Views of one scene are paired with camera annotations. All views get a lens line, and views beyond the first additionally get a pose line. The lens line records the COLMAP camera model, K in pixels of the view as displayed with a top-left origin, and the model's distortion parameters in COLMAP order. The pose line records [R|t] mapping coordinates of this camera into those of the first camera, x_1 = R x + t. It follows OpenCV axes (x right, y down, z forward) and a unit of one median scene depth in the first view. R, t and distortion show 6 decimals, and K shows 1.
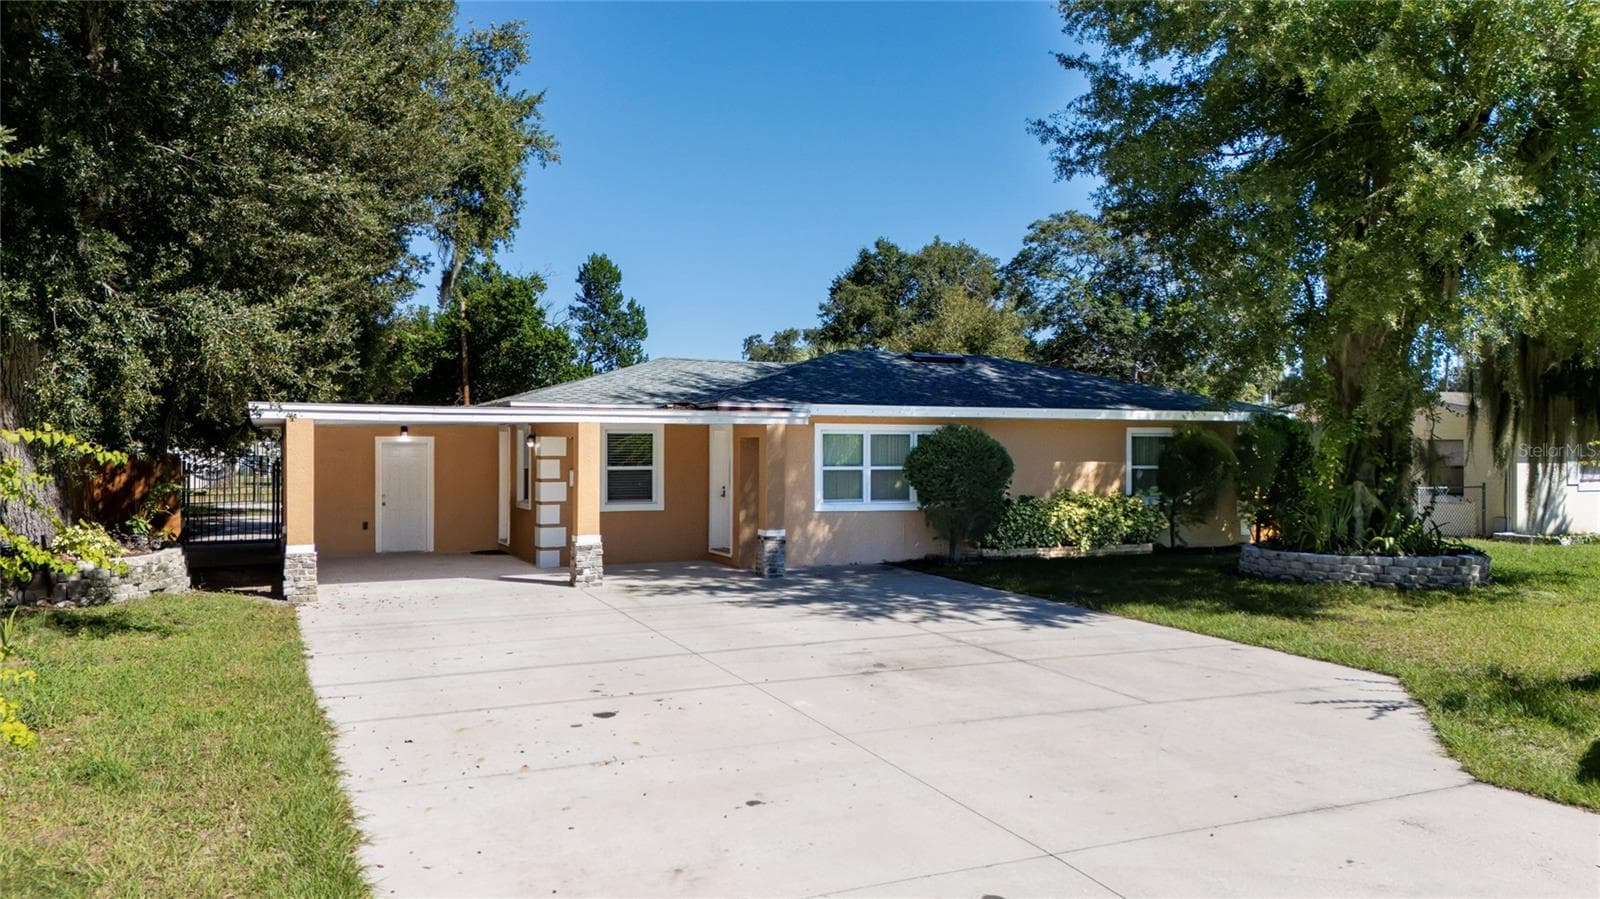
lens RADIAL K [[1182.4, 0, 807.6], [0, 1182.4, 439.2], [0, 0, 1]] dist [0.064346, -0.070023]
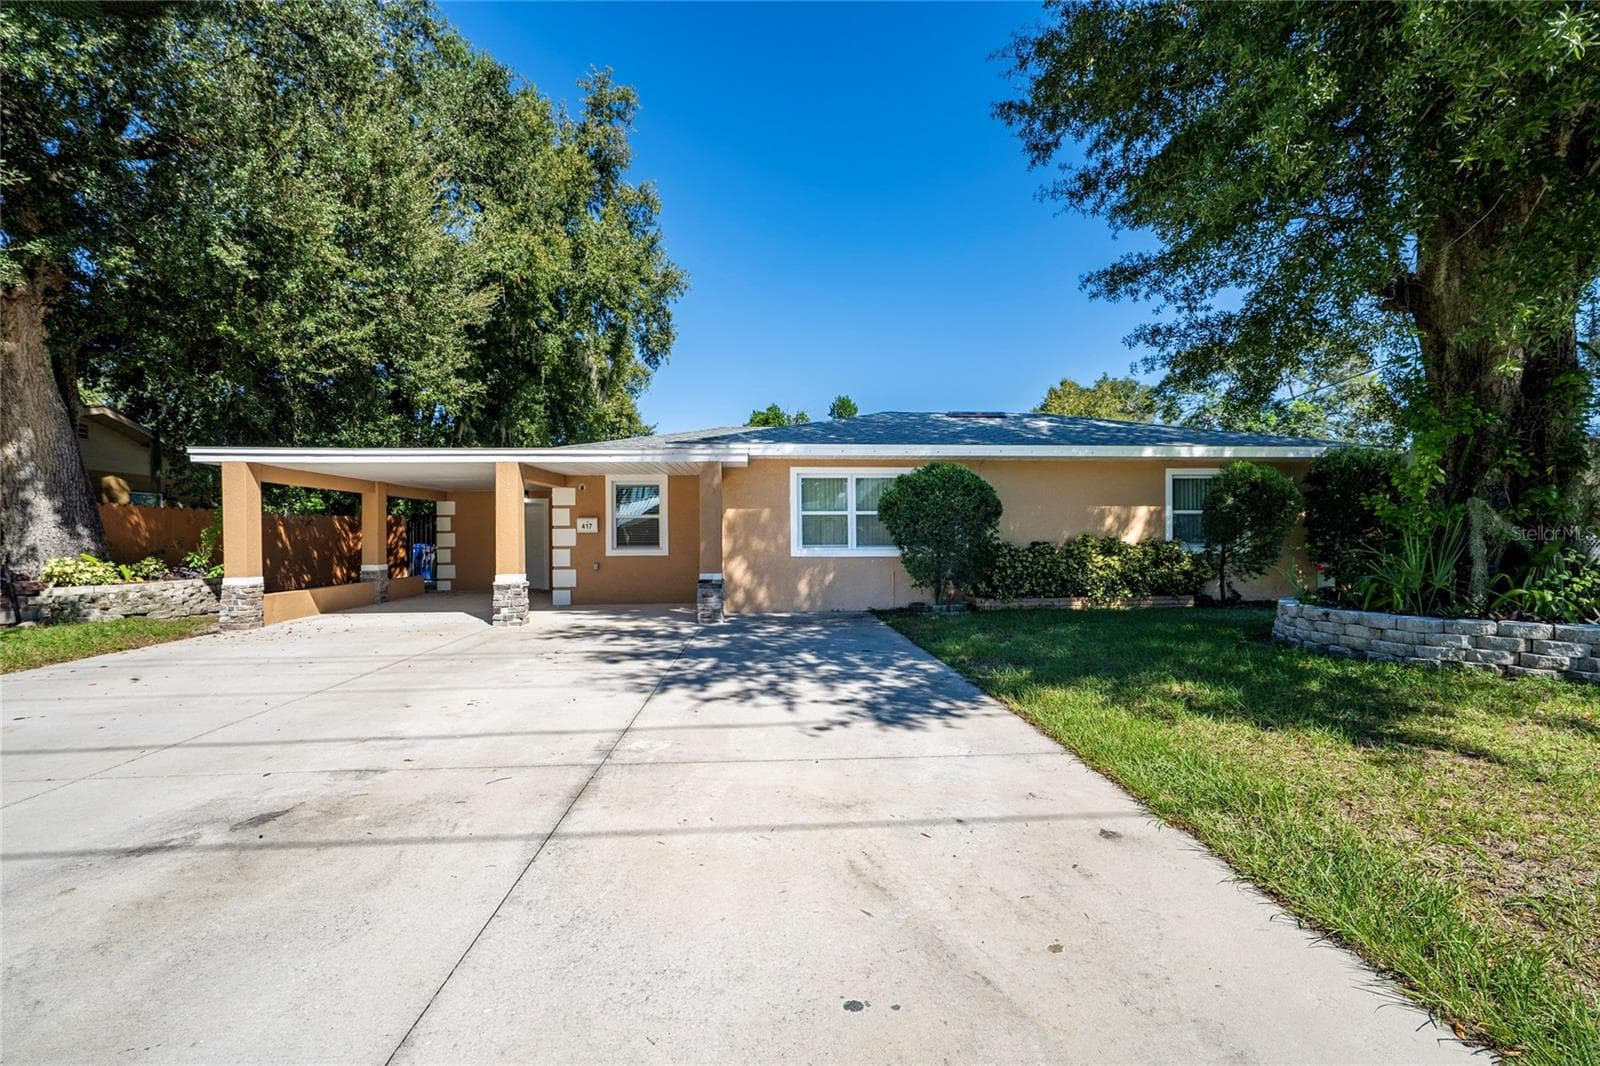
lens RADIAL K [[689.1, 0, 804.7], [0, 689.1, 527.0], [0, 0, 1]] dist [-0.012851, 0.001306]
pose [[0.937092, -0.013415, -0.348825, 0.217980], [0.011502, 0.999905, -0.007555, 0.040999], [0.348894, 0.003068, 0.937157, 0.463922]]
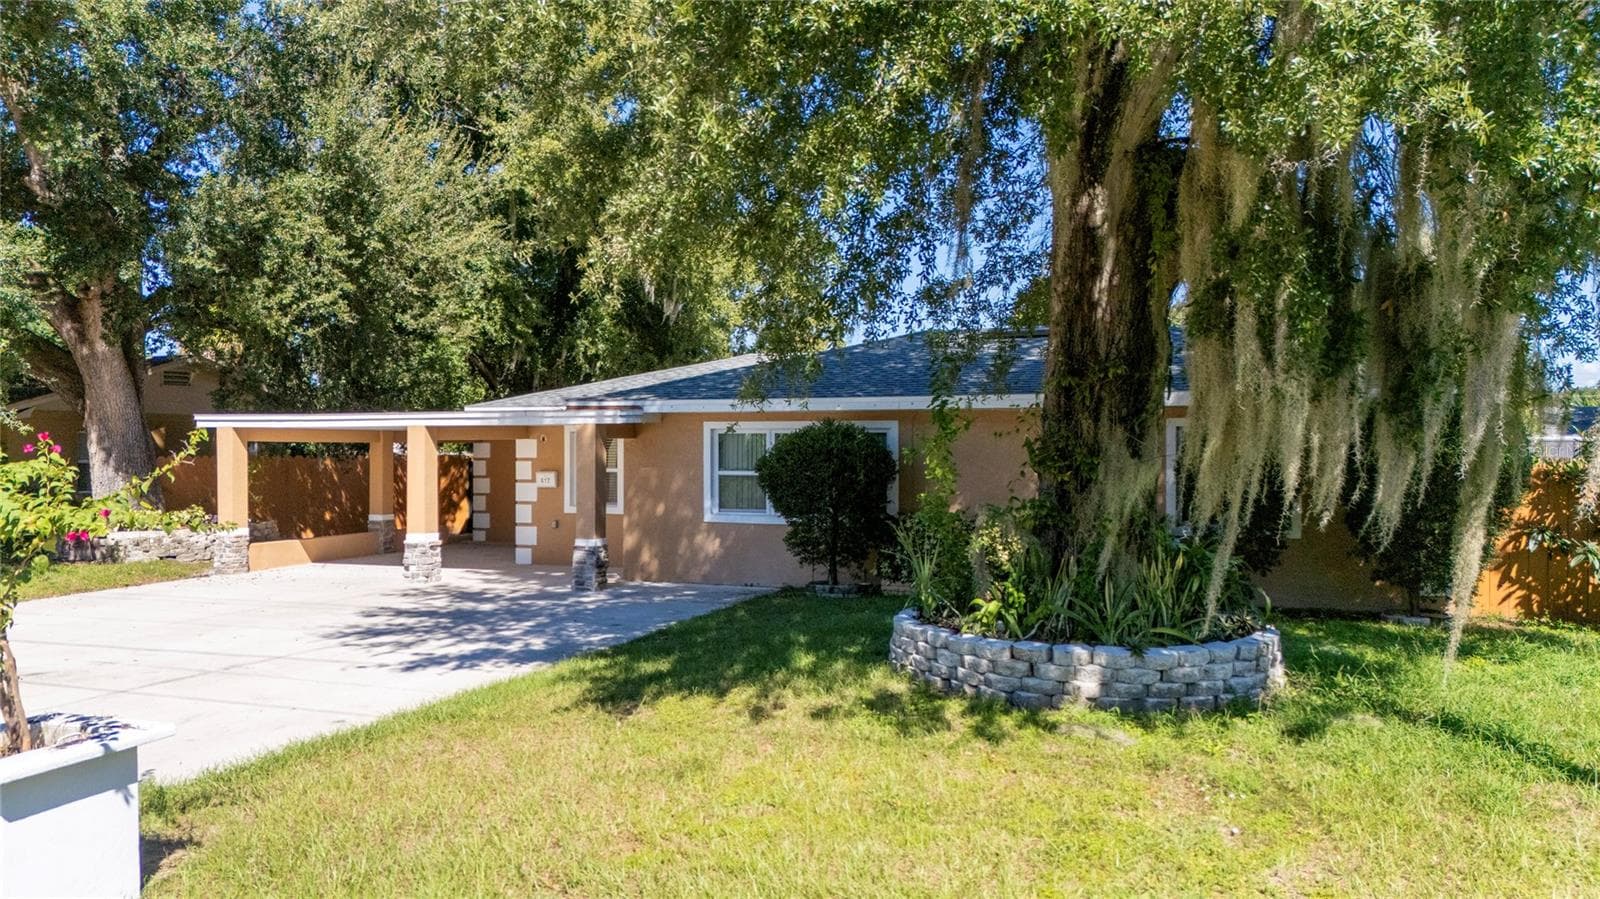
lens RADIAL K [[1182.4, 0, 801.6], [0, 1182.4, 456.8], [0, 0, 1]] dist [0.064346, -0.070023]
pose [[0.696157, 0.001496, -0.717888, 0.688605], [0.006712, 0.999941, 0.008592, 0.005602], [0.717858, -0.010800, 0.696106, 0.438965]]
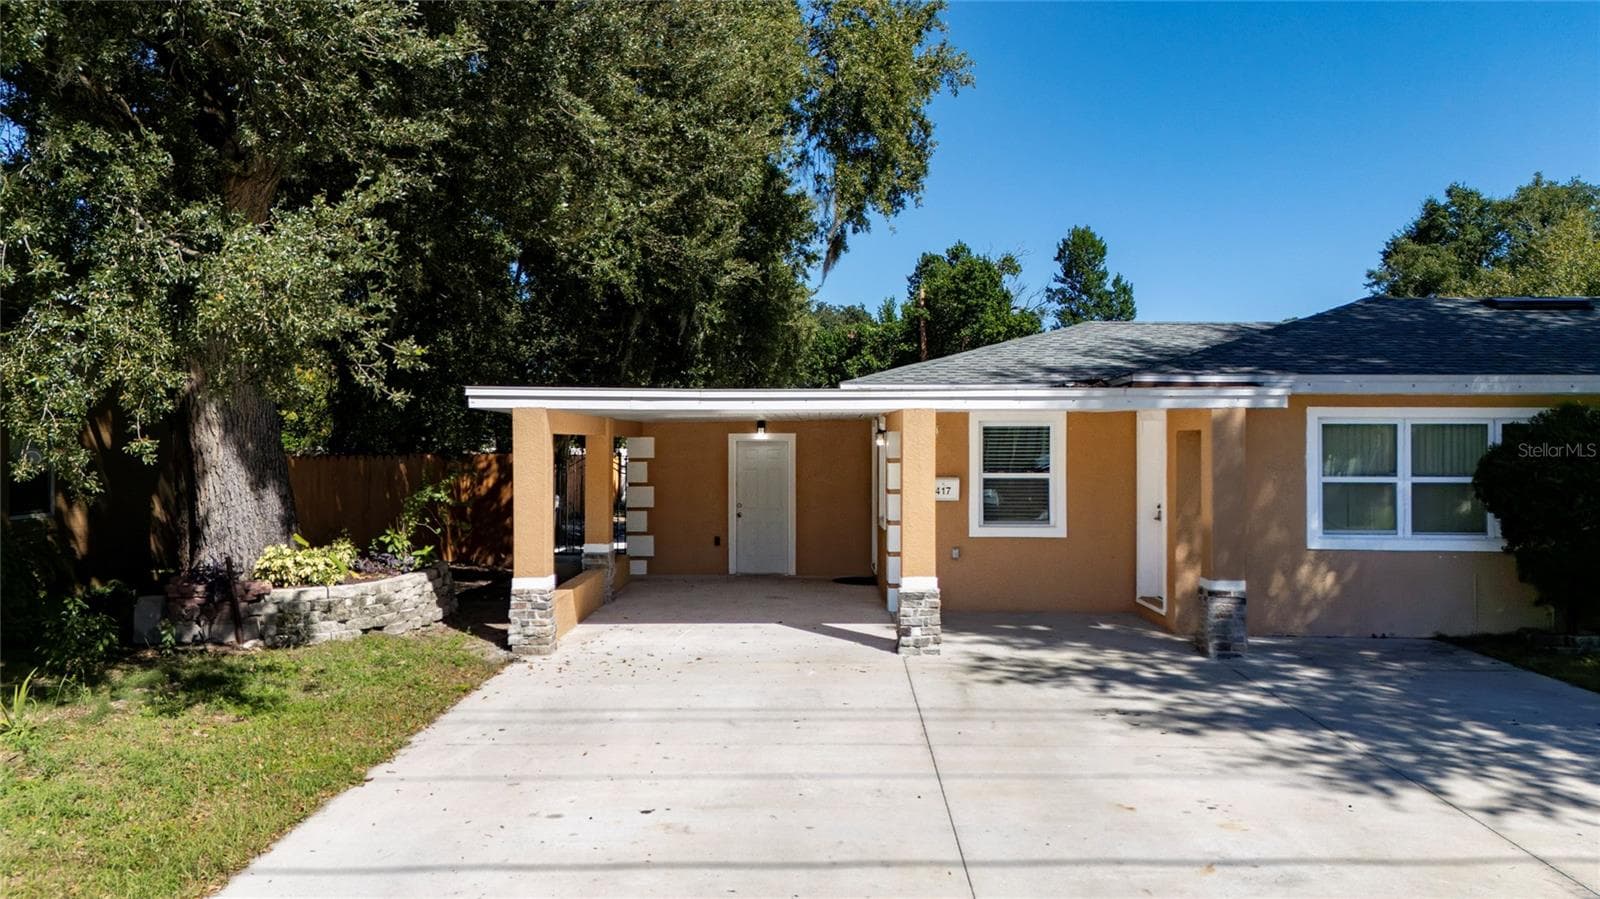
lens RADIAL K [[1182.4, 0, 788.9], [0, 1182.4, 445.7], [0, 0, 1]] dist [0.064346, -0.070023]
pose [[0.900984, -0.002041, -0.433847, 0.032159], [0.004487, 0.999979, 0.004614, 0.002765], [0.433829, -0.006104, 0.900975, 0.314510]]
